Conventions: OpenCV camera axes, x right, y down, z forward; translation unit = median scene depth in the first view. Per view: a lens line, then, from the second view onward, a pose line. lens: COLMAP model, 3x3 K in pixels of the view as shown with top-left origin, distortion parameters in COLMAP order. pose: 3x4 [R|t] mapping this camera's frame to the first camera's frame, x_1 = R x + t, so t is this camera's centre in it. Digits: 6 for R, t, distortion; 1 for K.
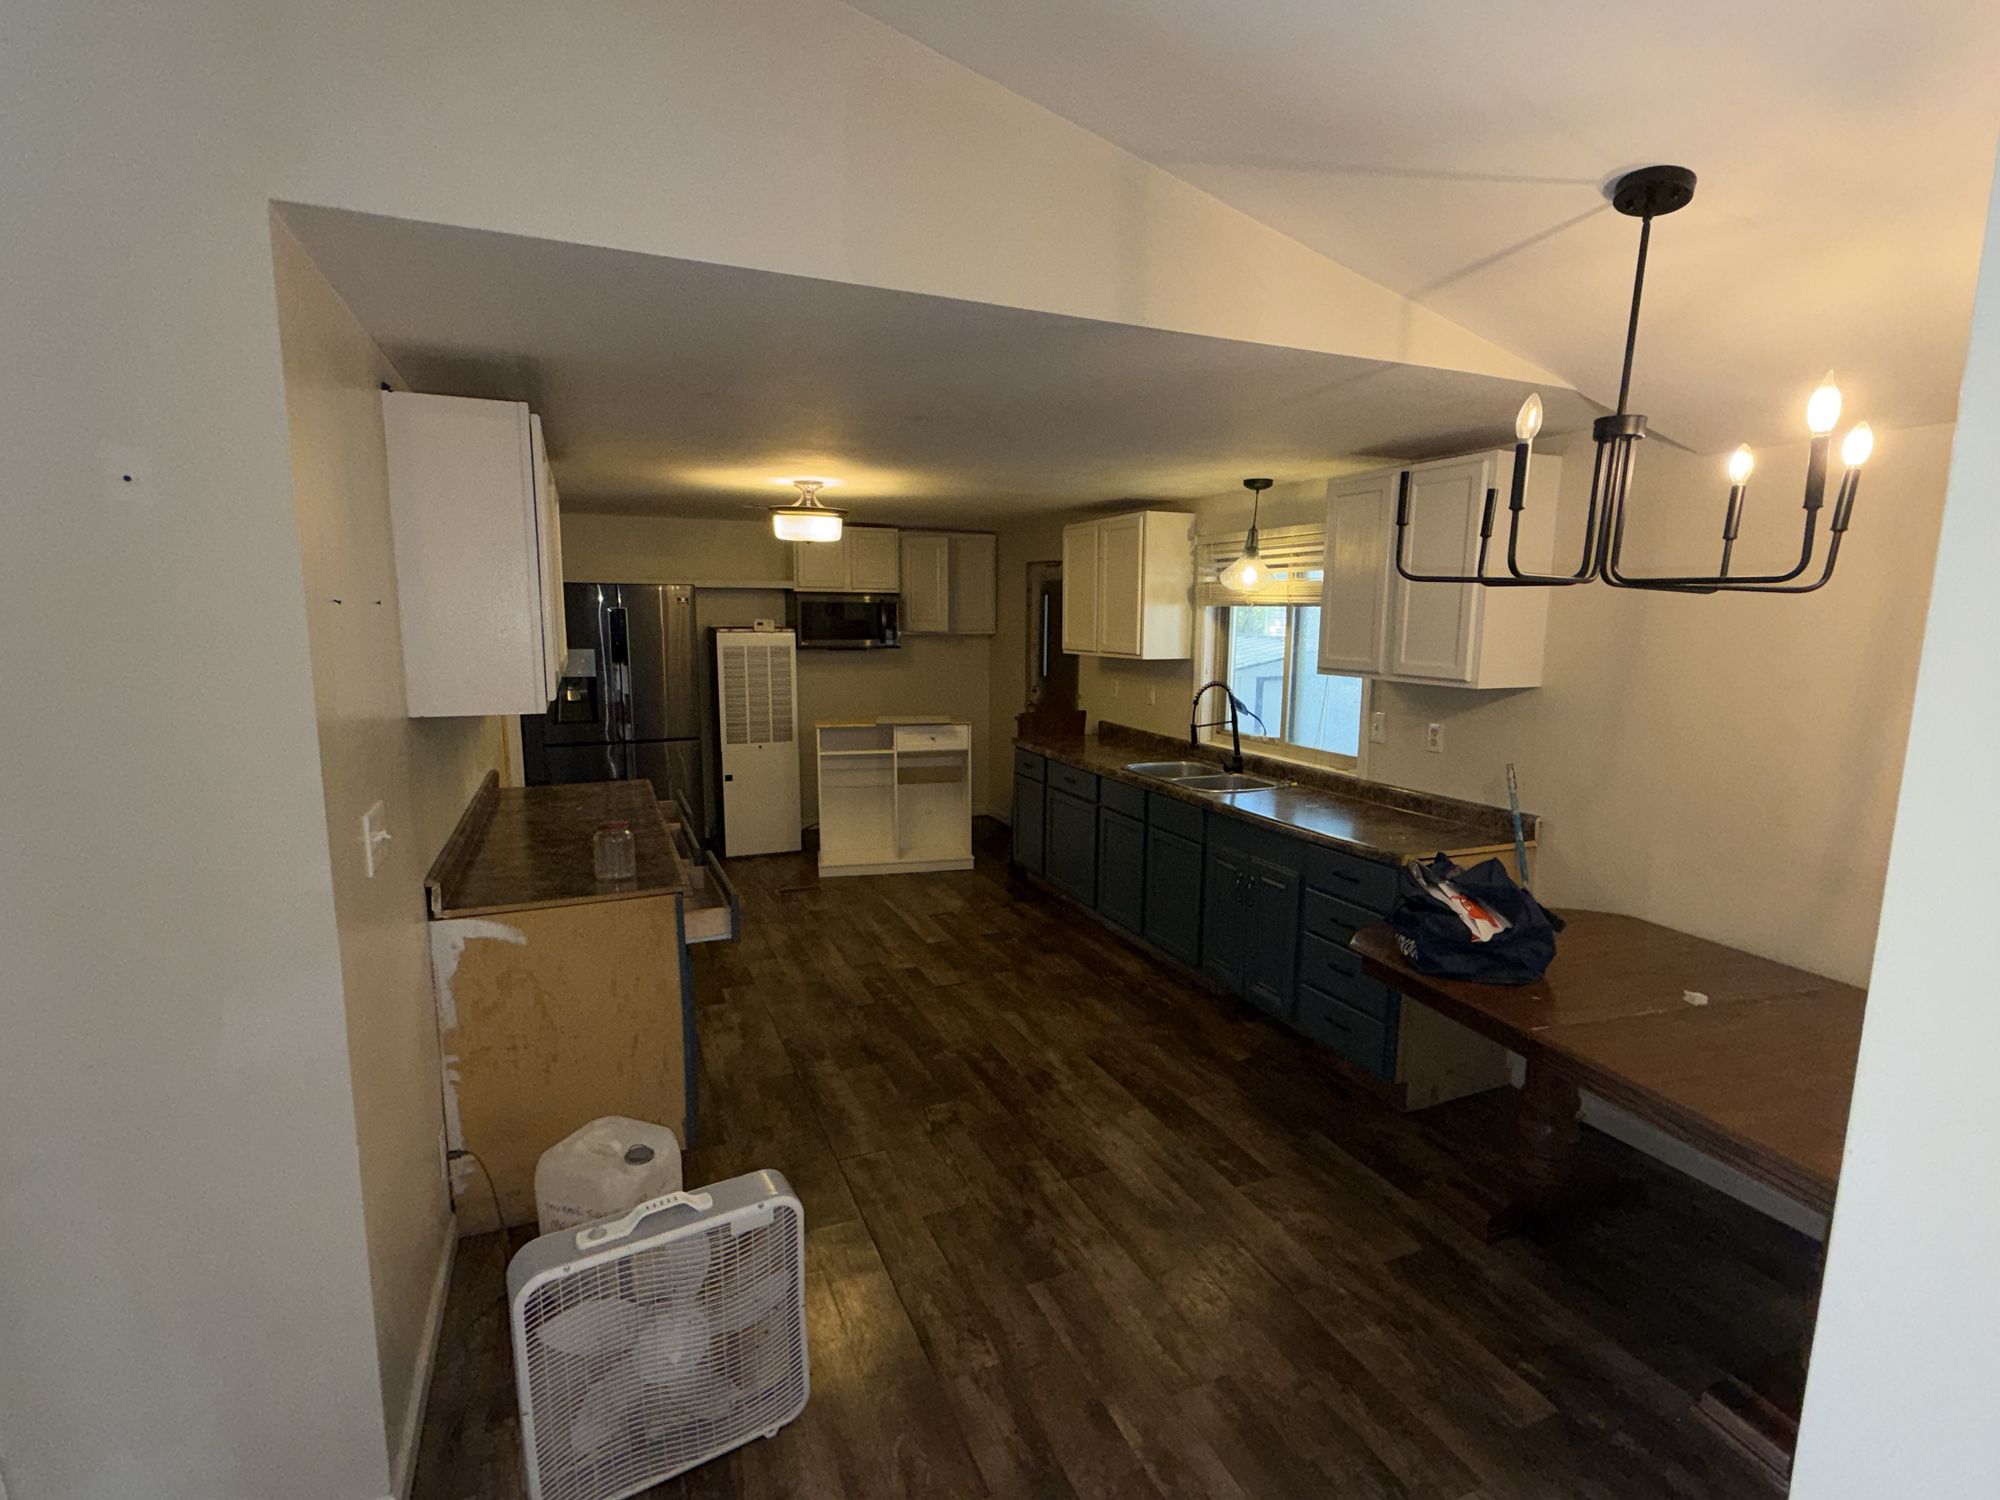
lens RADIAL K [[951.0, 0, 1003.7], [0, 951.0, 759.8], [0, 0, 1]] dist [-0.000120, 0.000100]
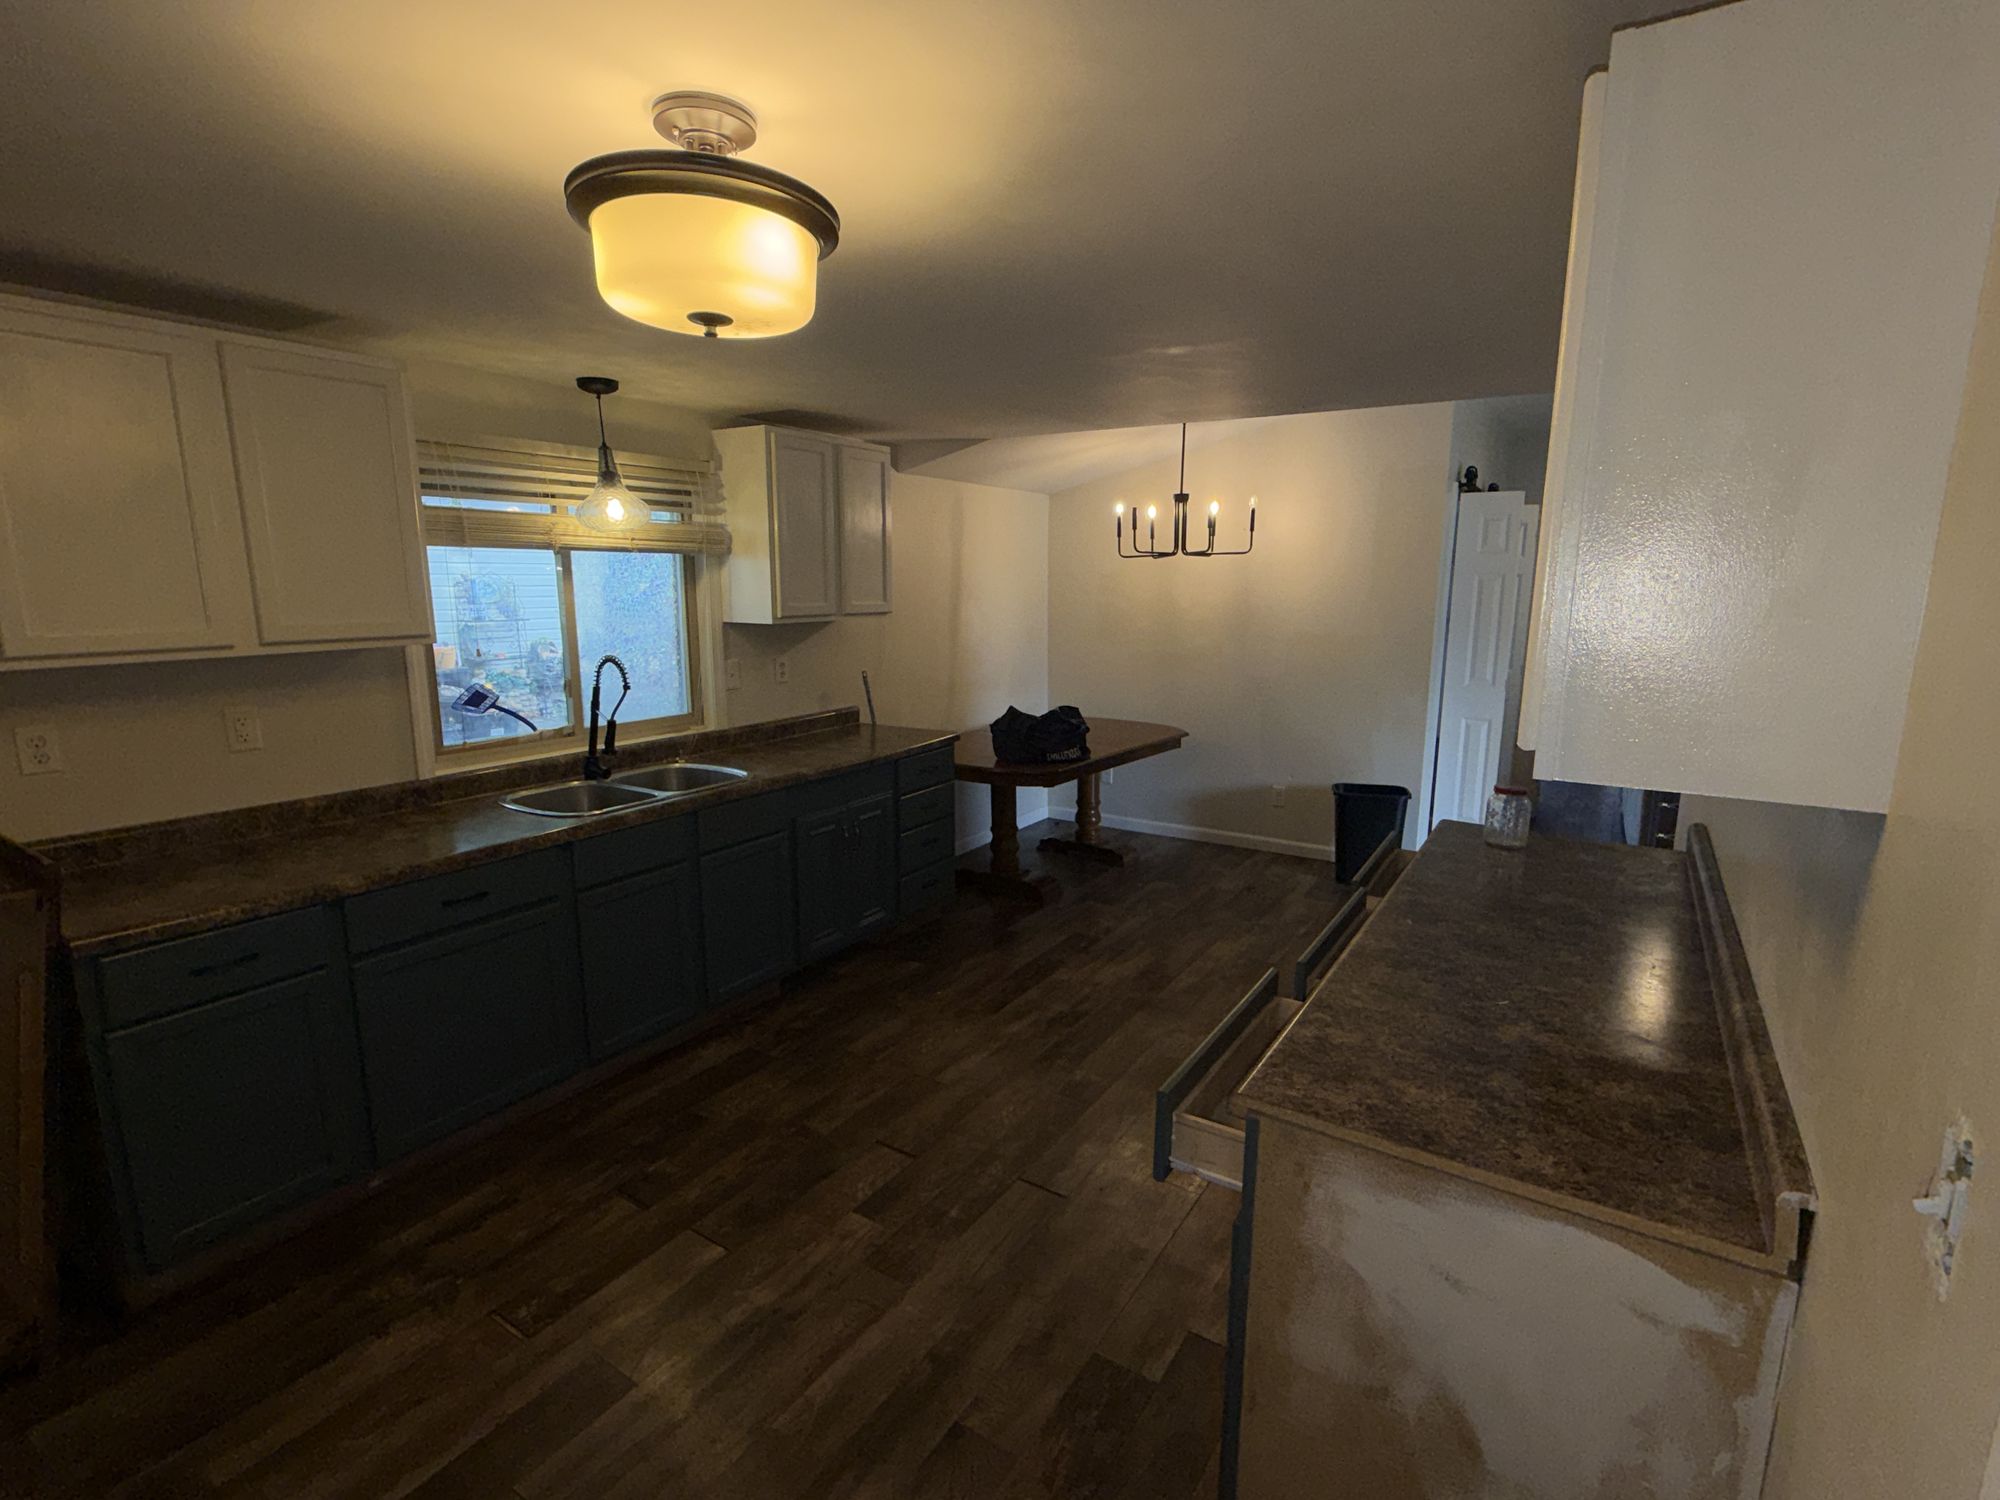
lens RADIAL K [[951.0, 0, 1006.4], [0, 951.0, 748.7], [0, 0, 1]] dist [-0.000120, 0.000100]
pose [[-0.554099, -0.163524, 0.816232, -0.607085], [0.118244, 0.955114, 0.271618, -0.195950], [-0.824010, 0.247018, -0.509892, 1.270739]]
